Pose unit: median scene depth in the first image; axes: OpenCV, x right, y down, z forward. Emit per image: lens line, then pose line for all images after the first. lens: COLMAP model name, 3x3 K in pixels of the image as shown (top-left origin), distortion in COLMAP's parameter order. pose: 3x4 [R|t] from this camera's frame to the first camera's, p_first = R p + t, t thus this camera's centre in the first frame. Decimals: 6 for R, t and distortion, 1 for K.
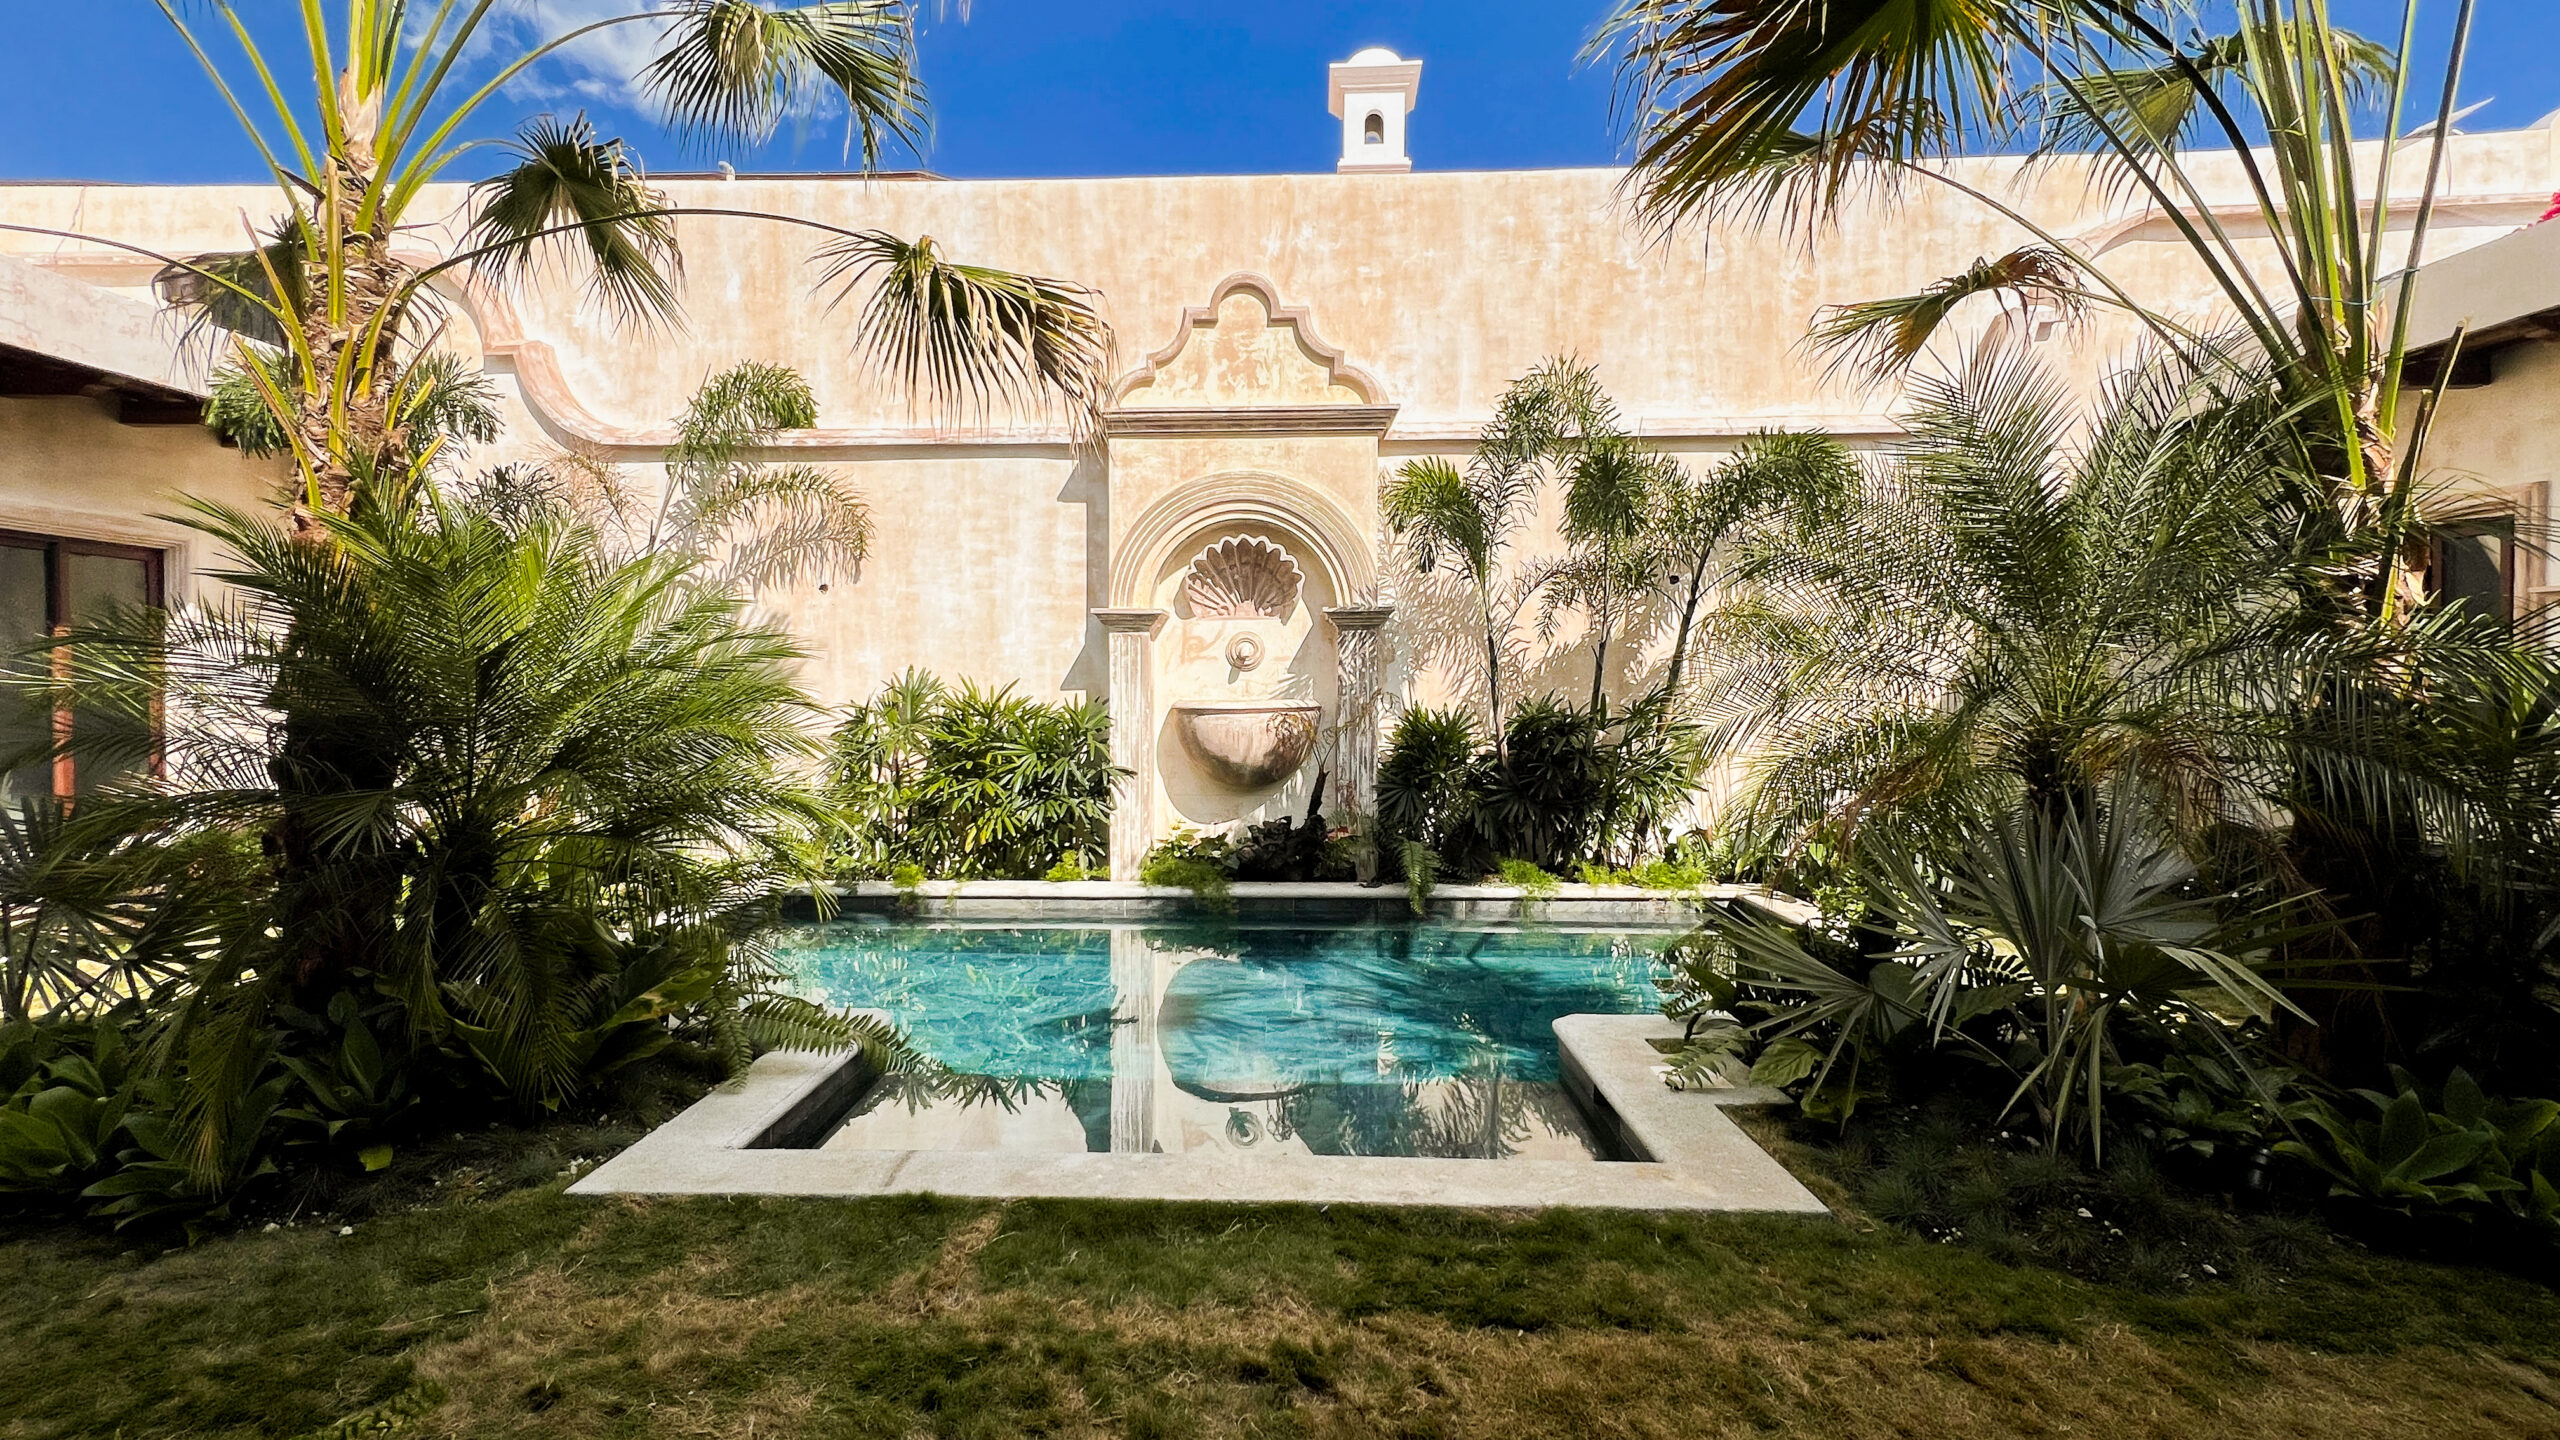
lens RADIAL K [[1048.9, 0, 1280.0], [0, 1048.9, 720.0], [0, 0, 1]] dist [-0.000145, 0.000003]
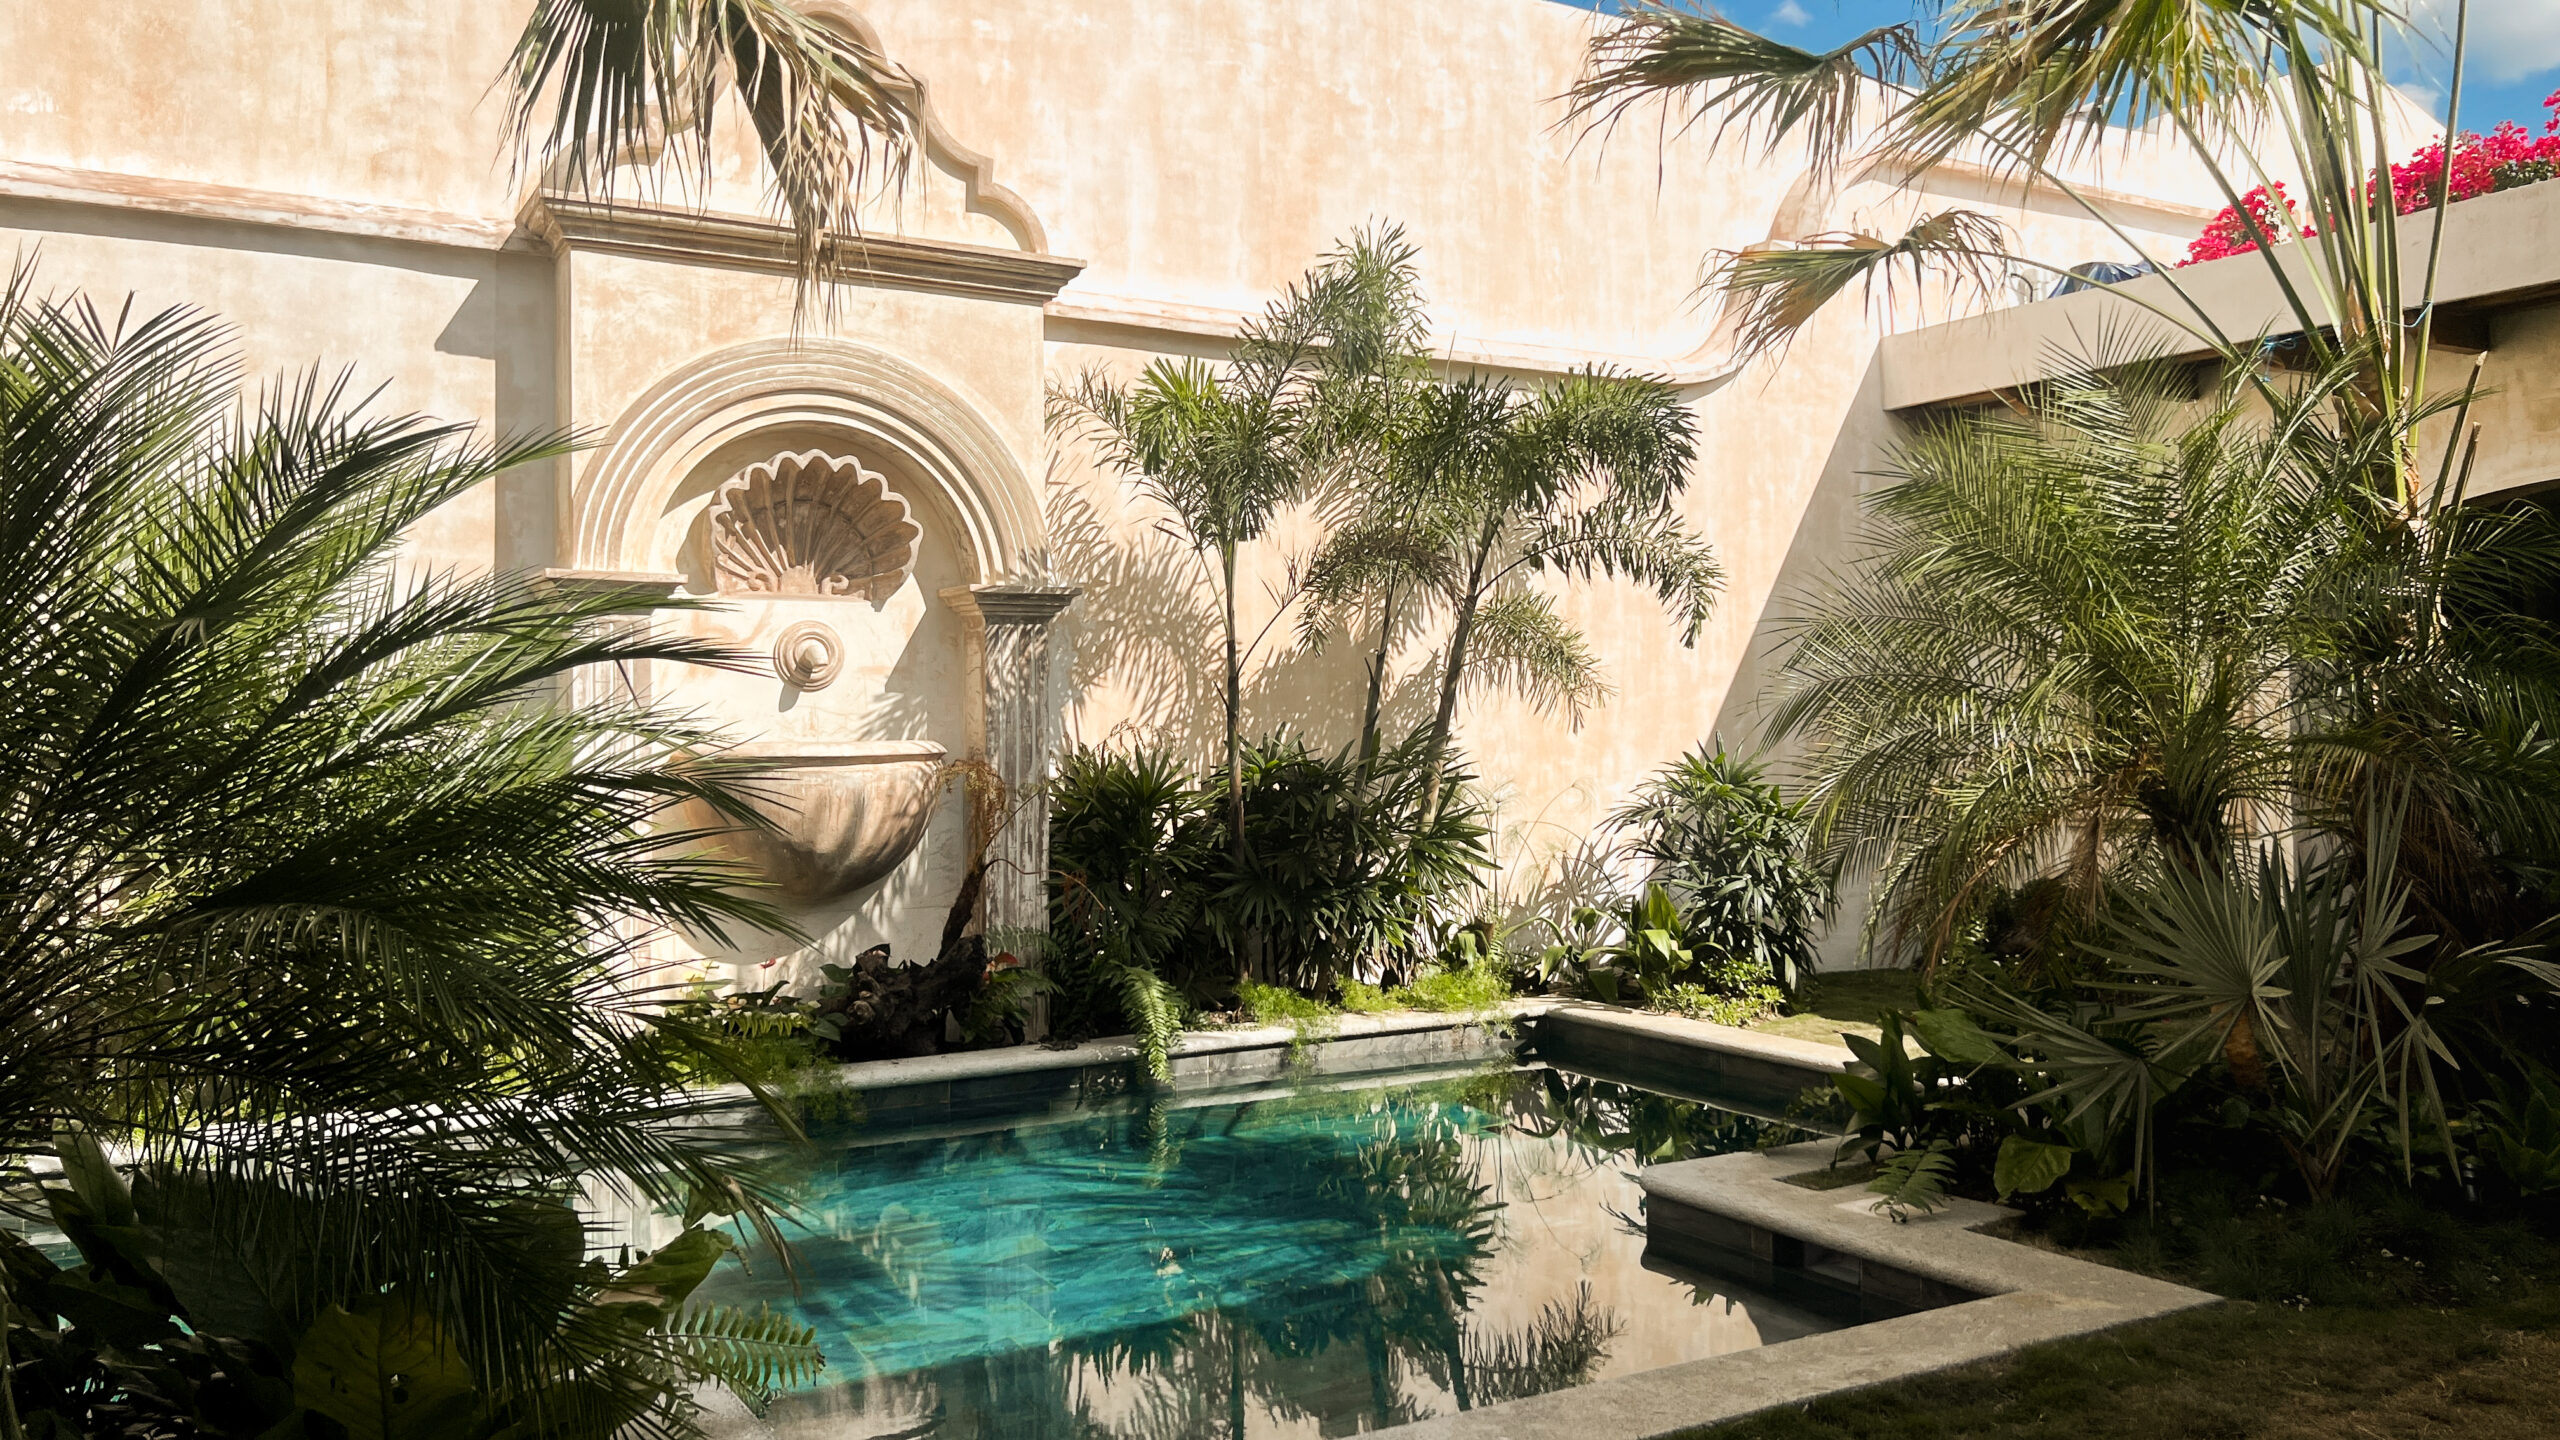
lens RADIAL K [[1835.4, 0, 1280.0], [0, 1835.4, 720.0], [0, 0, 1]] dist [0.085517, -0.098566]
pose [[0.850002, -0.000151, 0.526780, -0.355188], [0.020526, 0.999250, -0.032834, 0.007144], [-0.526380, 0.038722, 0.849367, 0.024616]]
